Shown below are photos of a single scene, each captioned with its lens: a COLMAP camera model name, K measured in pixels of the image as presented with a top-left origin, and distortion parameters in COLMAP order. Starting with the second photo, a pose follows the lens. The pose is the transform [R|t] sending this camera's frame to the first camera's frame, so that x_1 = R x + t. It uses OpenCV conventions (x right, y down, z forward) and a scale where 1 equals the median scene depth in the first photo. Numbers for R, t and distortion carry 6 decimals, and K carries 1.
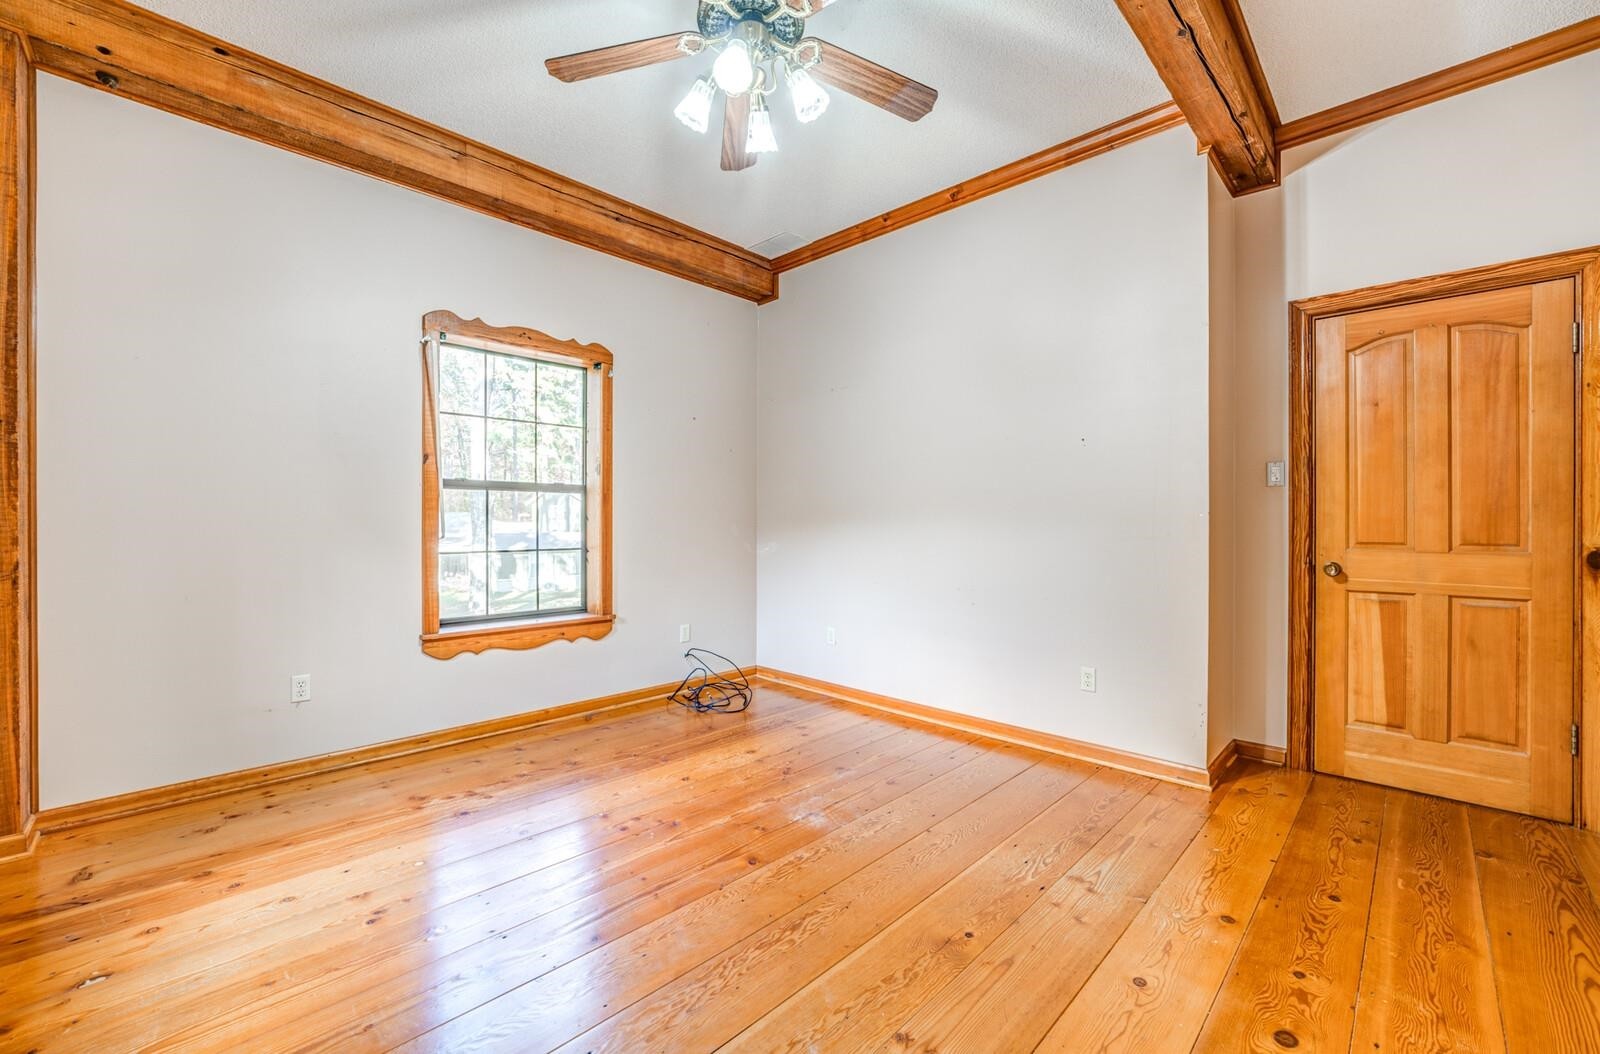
lens RADIAL K [[656.2, 0, 788.3], [0, 656.2, 524.1], [0, 0, 1]] dist [-0.017685, 0.000674]
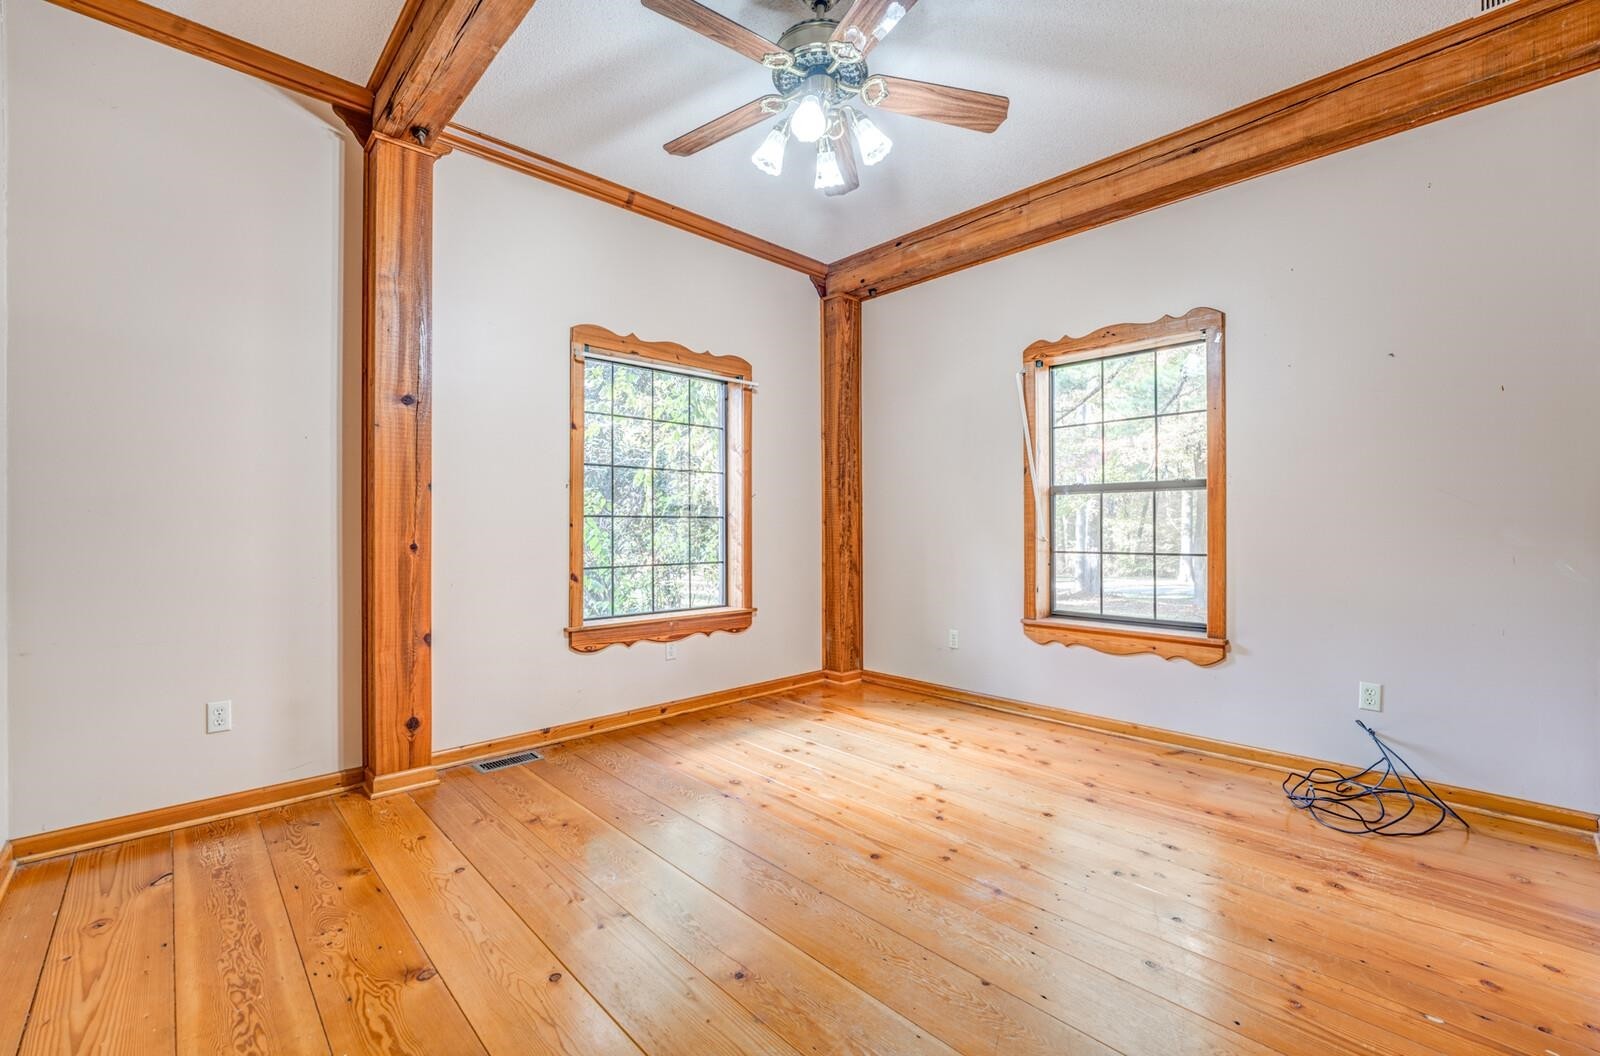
lens RADIAL K [[656.2, 0, 788.5], [0, 656.2, 527.6], [0, 0, 1]] dist [-0.017685, 0.000674]
pose [[-0.031477, -0.000876, -0.999504, 0.612240], [0.001134, 0.999999, -0.000912, 0.002937], [0.999504, -0.001162, -0.031476, 0.566895]]
